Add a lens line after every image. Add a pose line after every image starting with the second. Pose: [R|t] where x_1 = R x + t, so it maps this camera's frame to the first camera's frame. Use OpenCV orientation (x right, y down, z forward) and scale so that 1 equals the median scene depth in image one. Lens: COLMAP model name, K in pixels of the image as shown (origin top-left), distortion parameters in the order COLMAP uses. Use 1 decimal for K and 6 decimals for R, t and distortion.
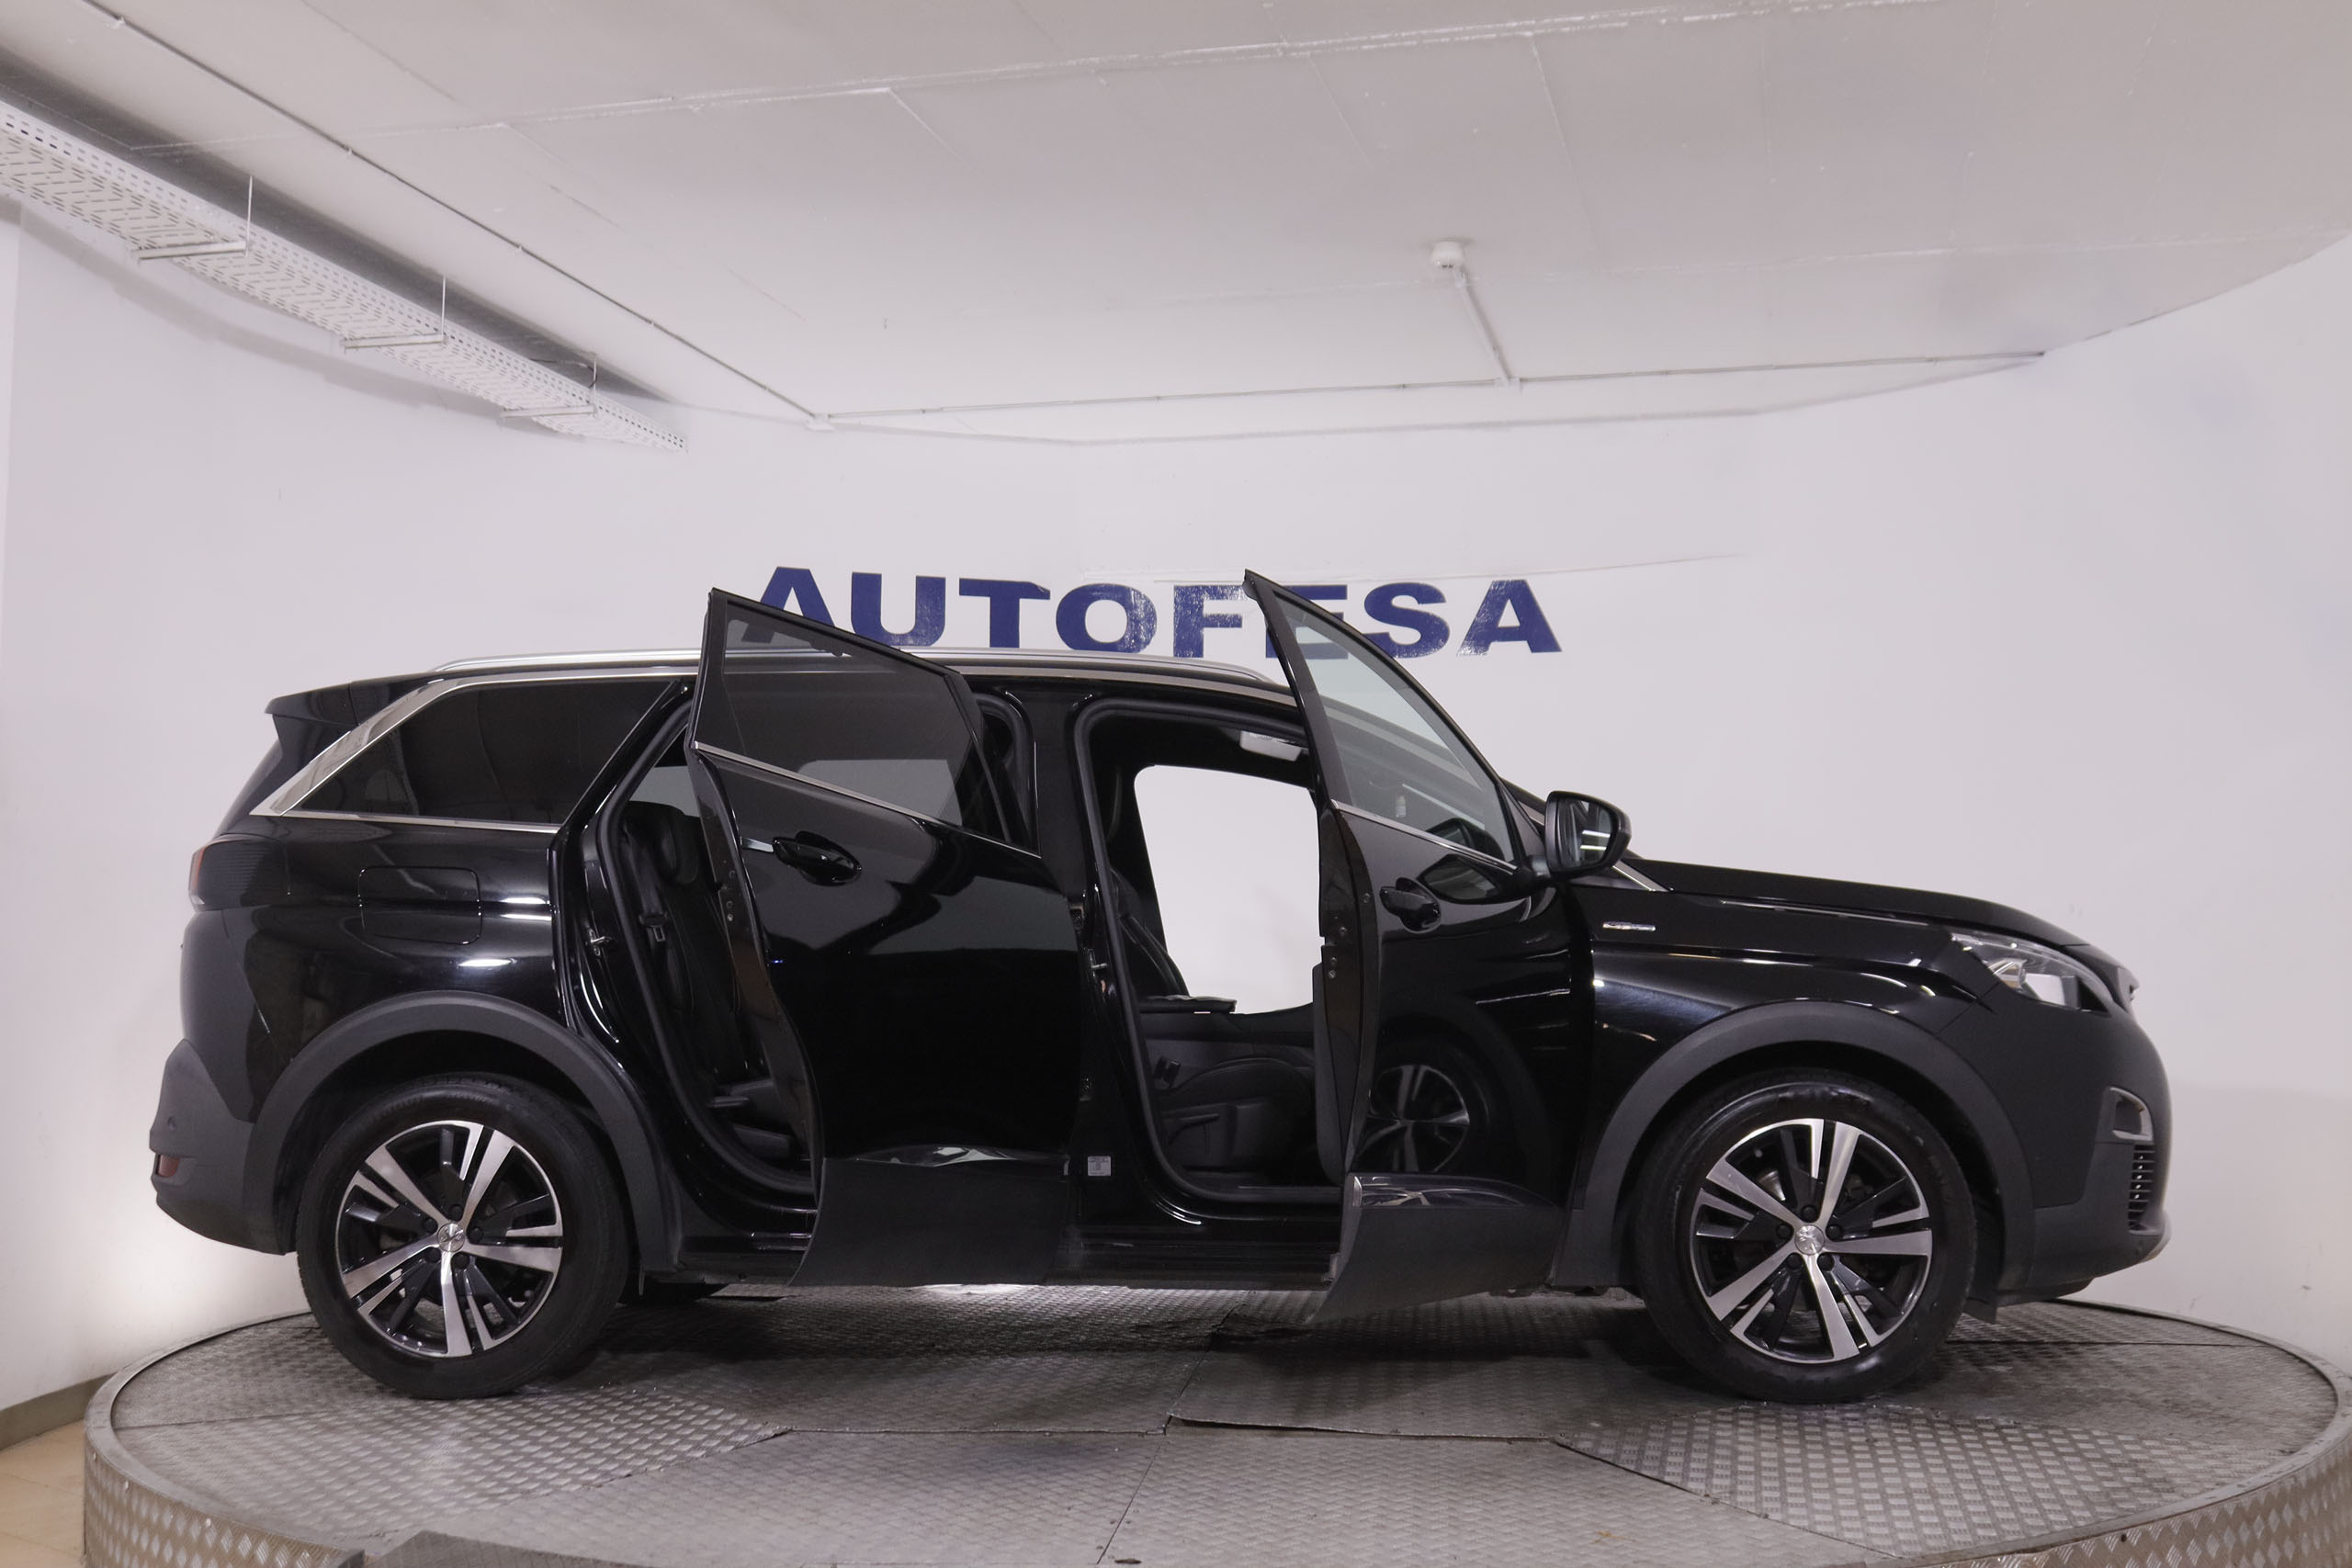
lens RADIAL K [[2616.4, 0, 1176.0], [0, 2616.4, 784.0], [0, 0, 1]] dist [-0.137607, 0.193762]
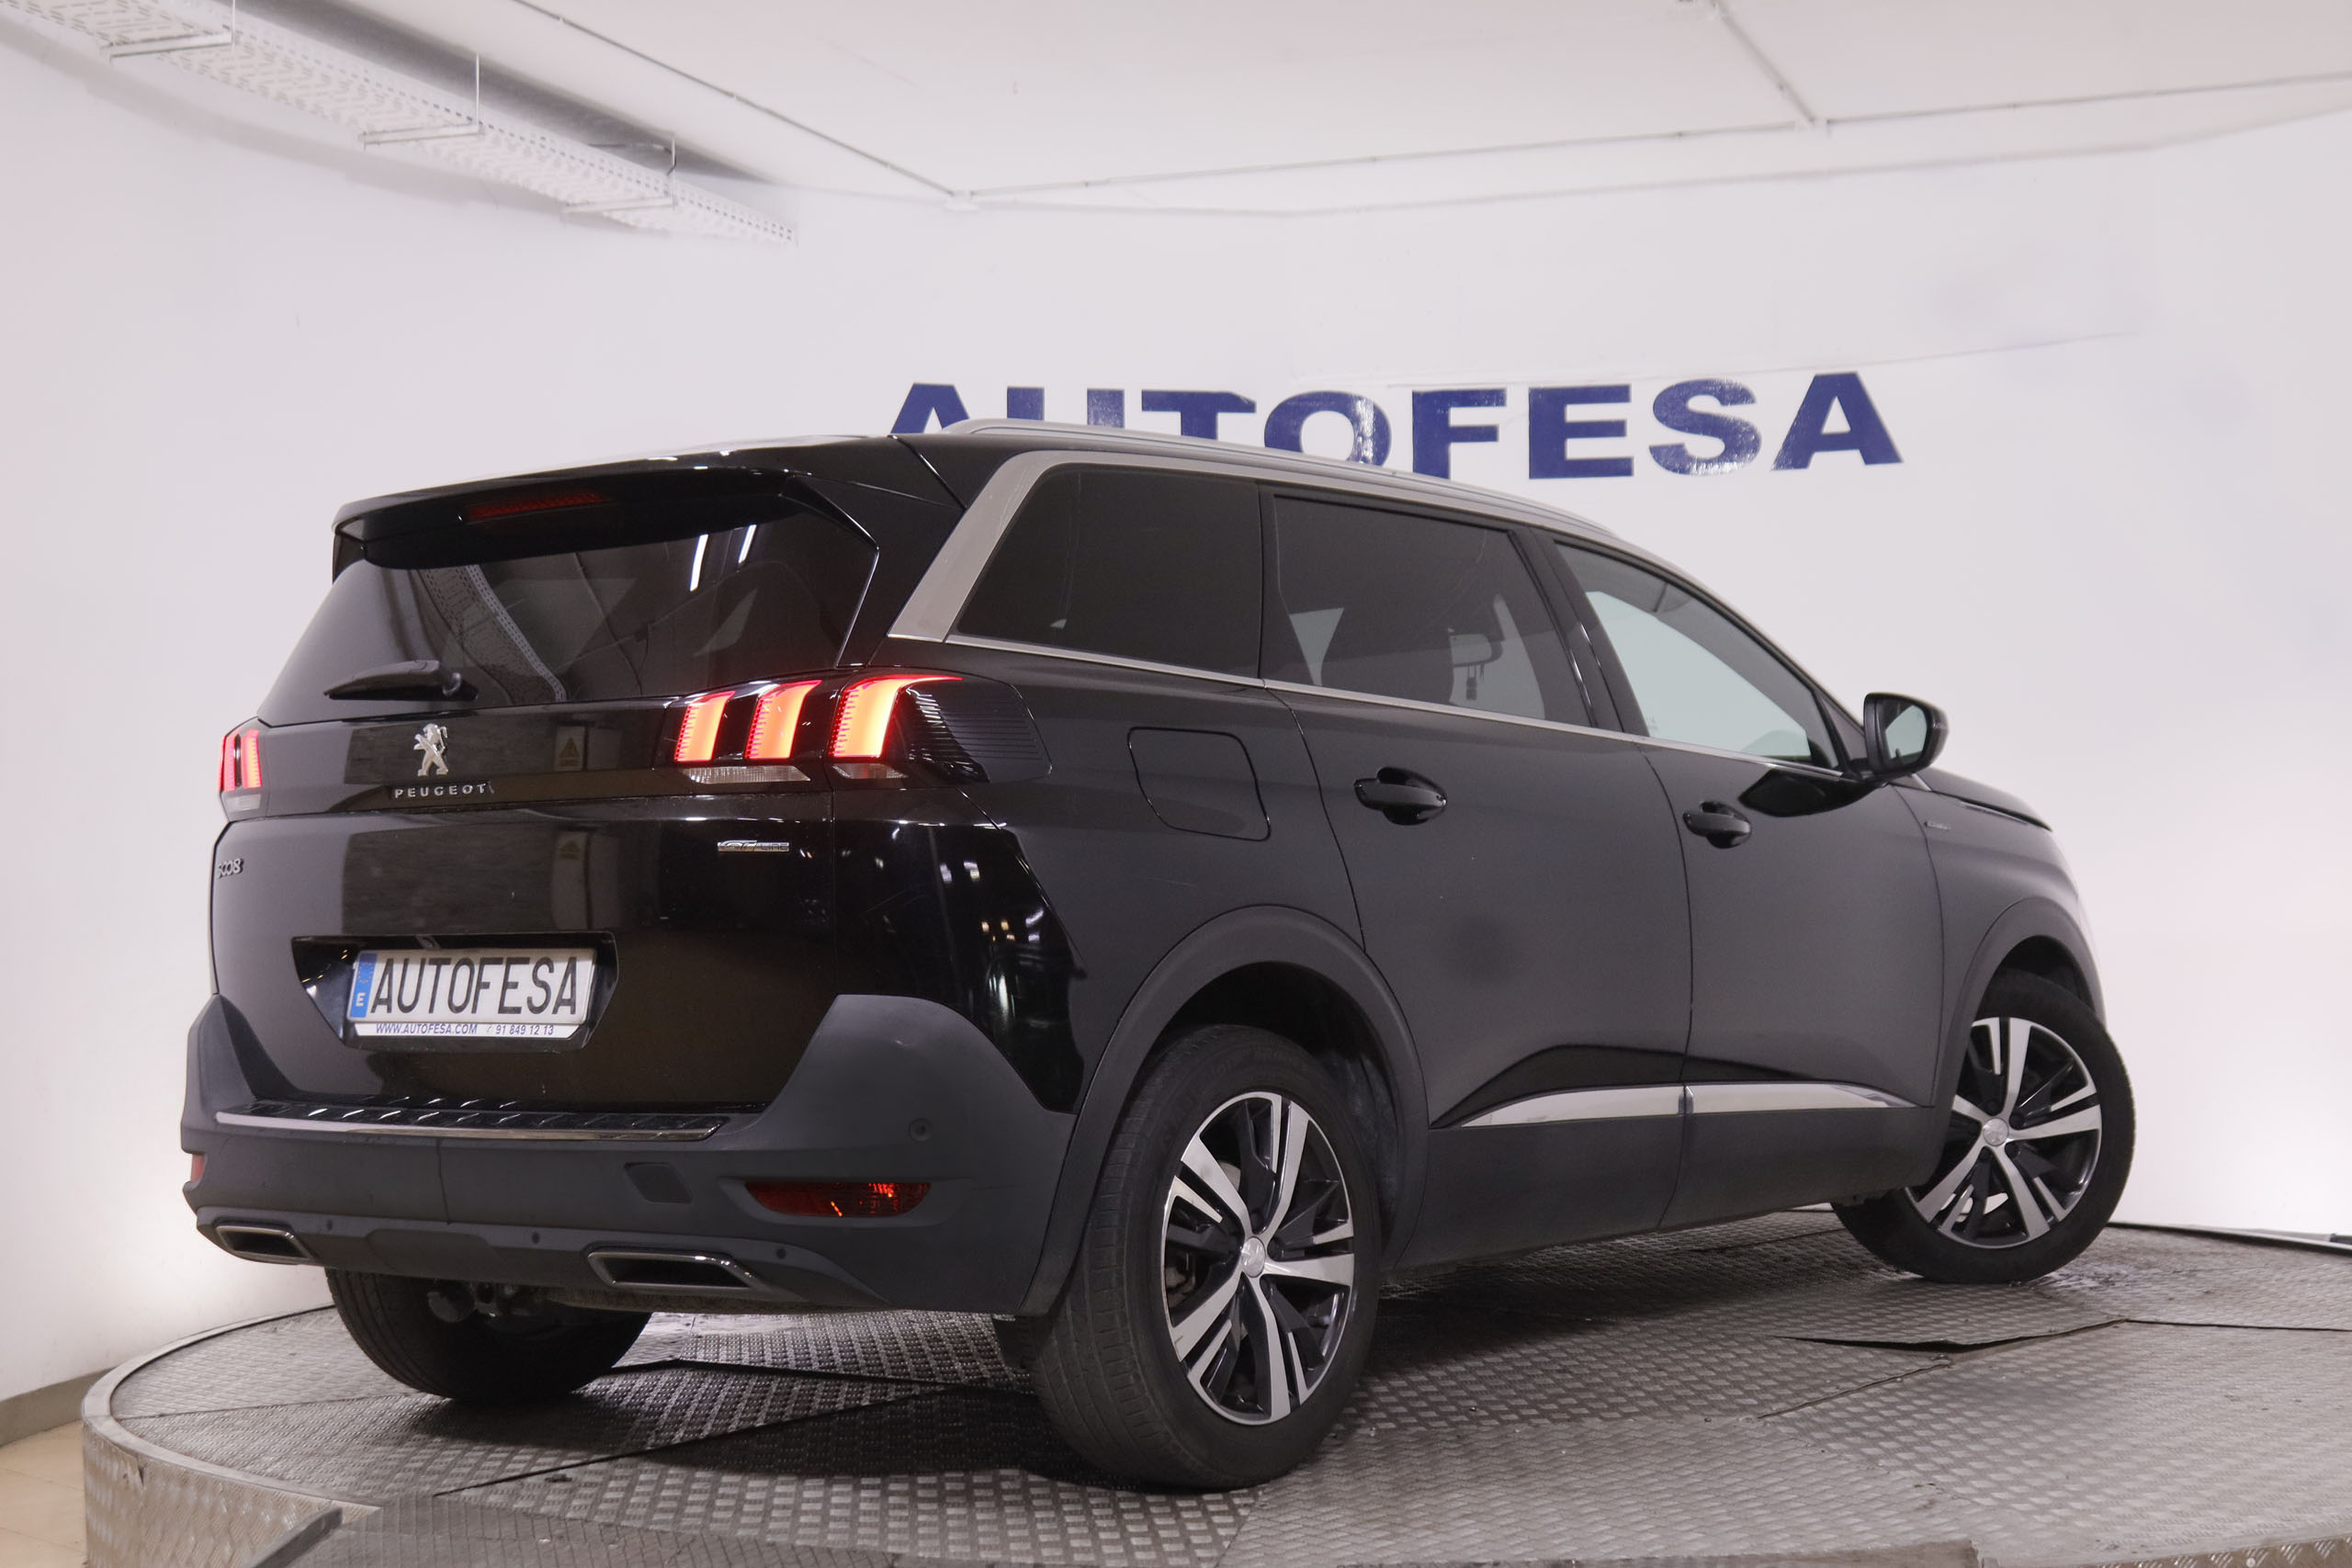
lens RADIAL K [[3626.0, 0, 1172.3], [0, 3626.0, 807.2], [0, 0, 1]] dist [-0.033100, 0.055312]
pose [[0.991470, -0.013412, -0.129641, 0.082666], [0.020714, 0.998264, 0.055142, -0.014230], [0.128676, -0.057357, 0.990027, -0.131125]]
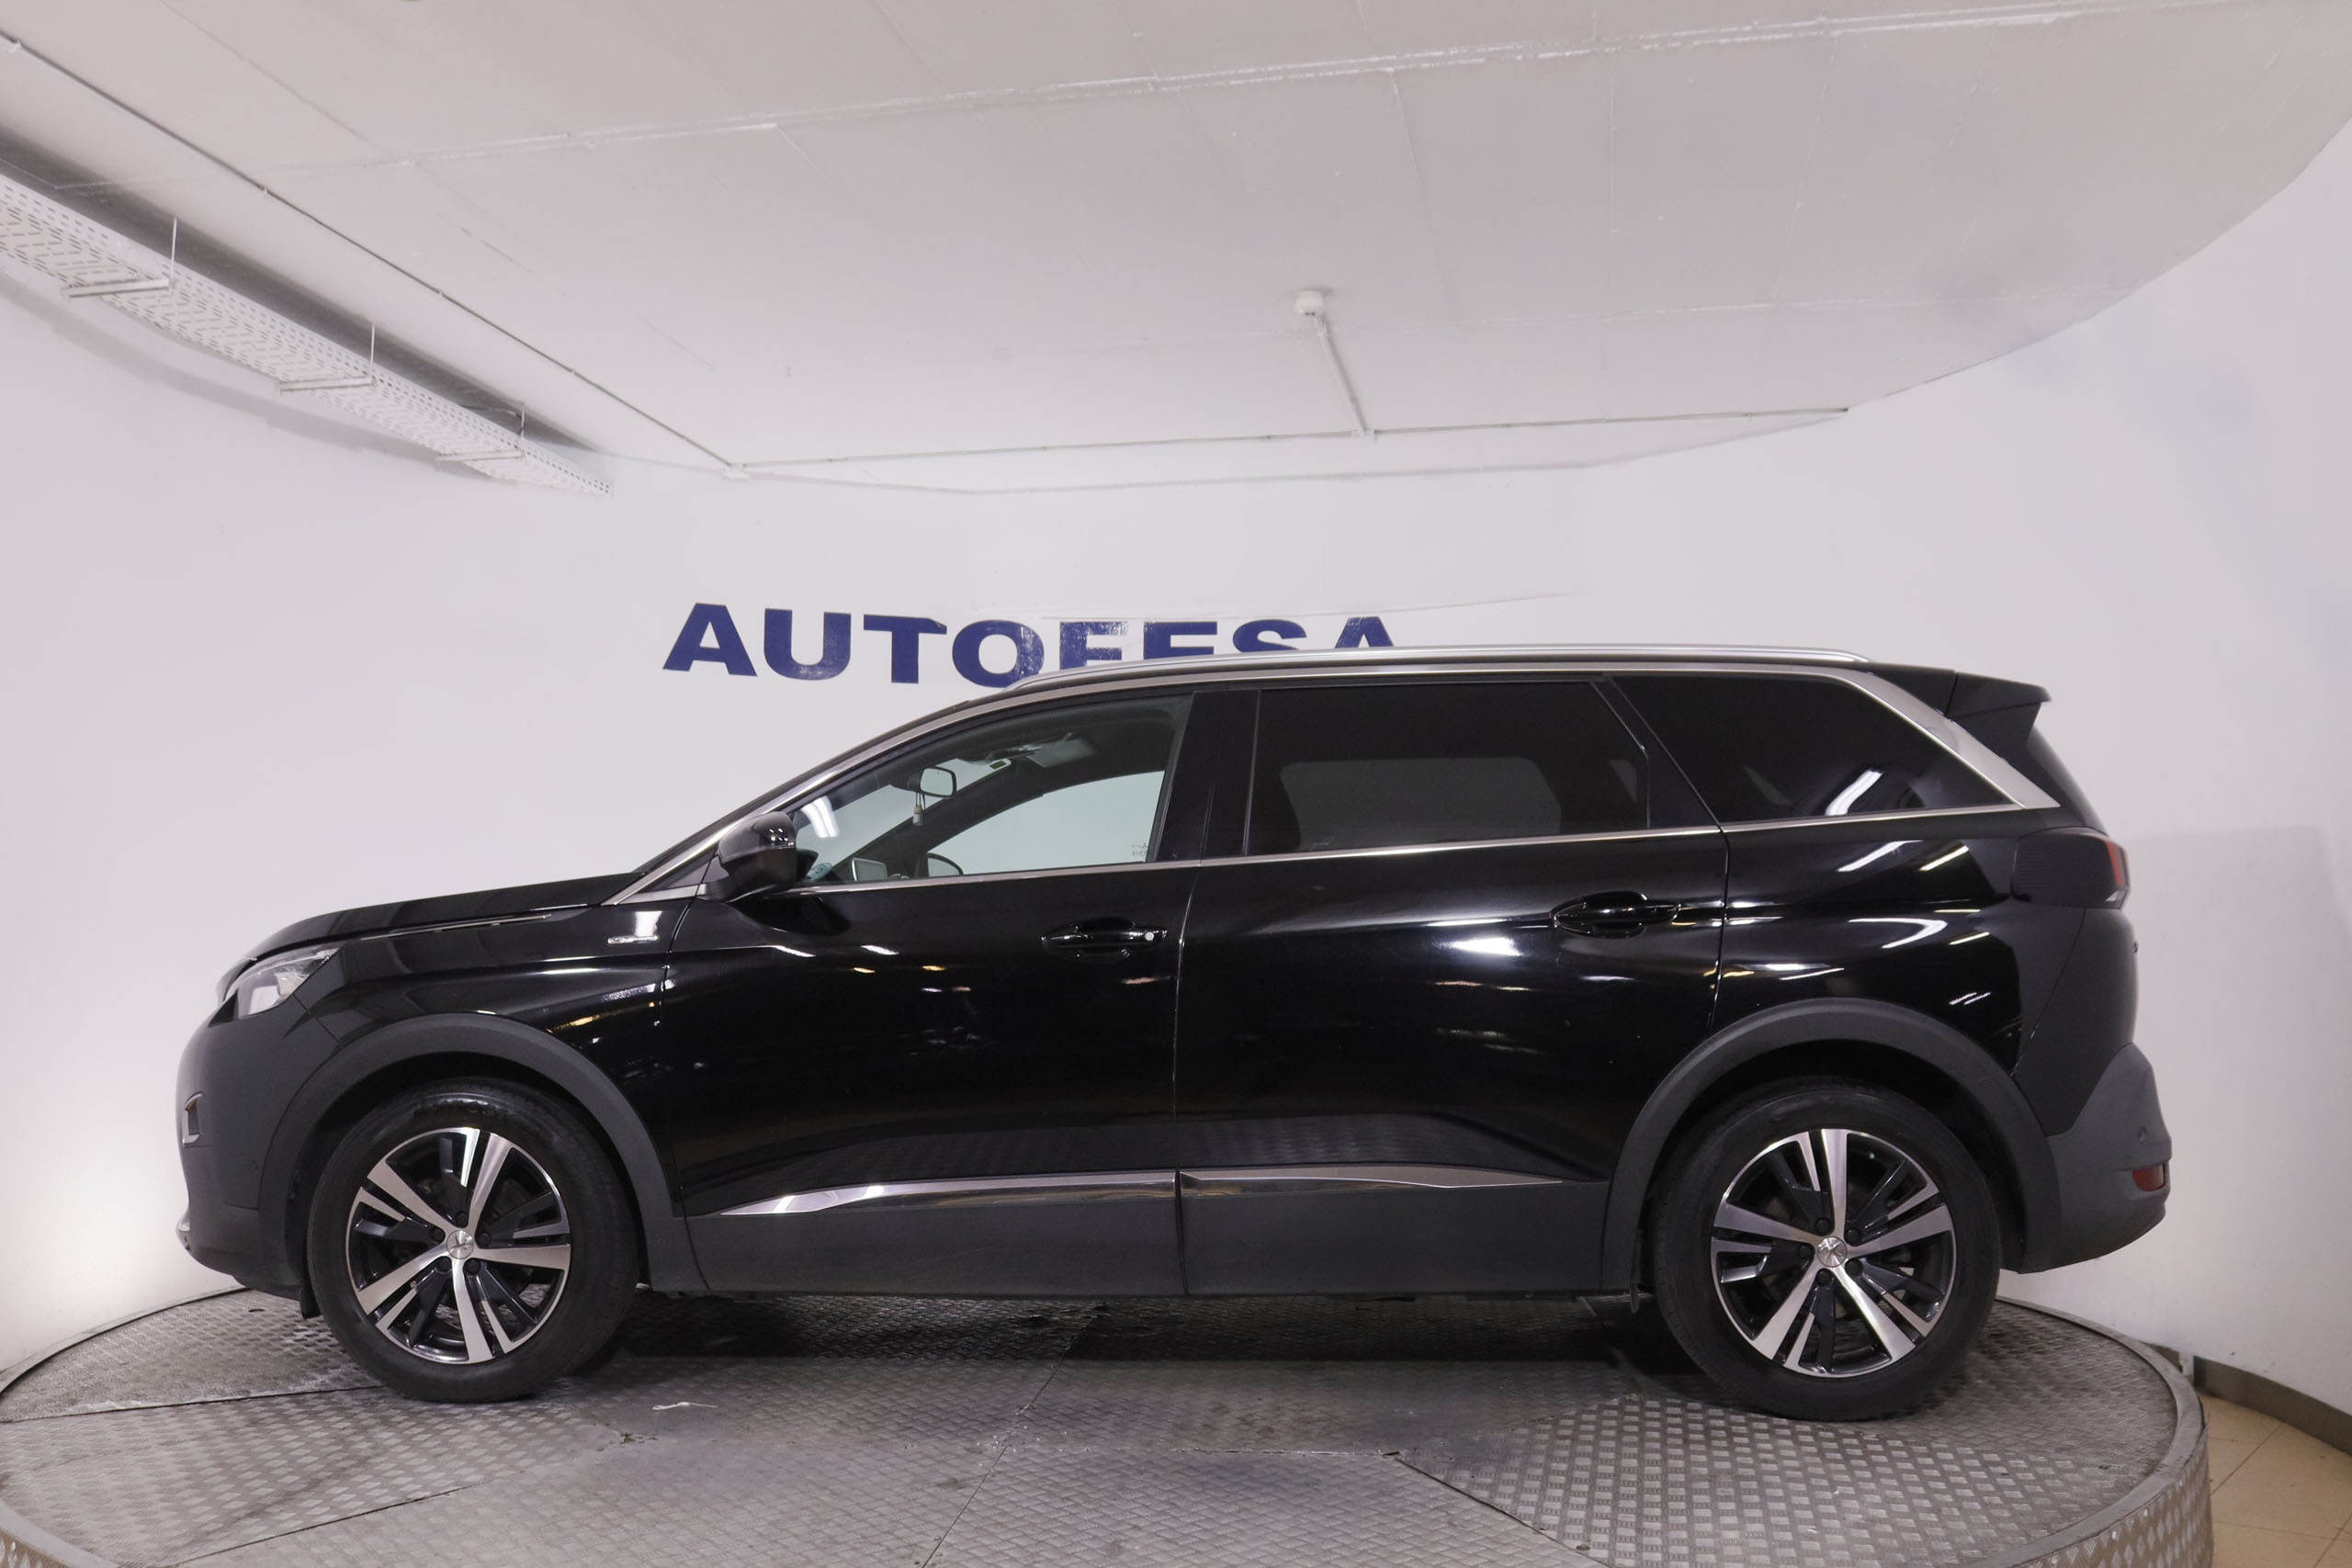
lens RADIAL K [[2105.1, 0, 1180.0], [0, 2105.1, 815.3], [0, 0, 1]] dist [-0.189136, 0.162479]
pose [[0.998926, -0.001079, 0.046317, 0.010499], [0.001159, 0.999998, -0.001699, 0.008455], [-0.046315, 0.001751, 0.998925, 0.139531]]
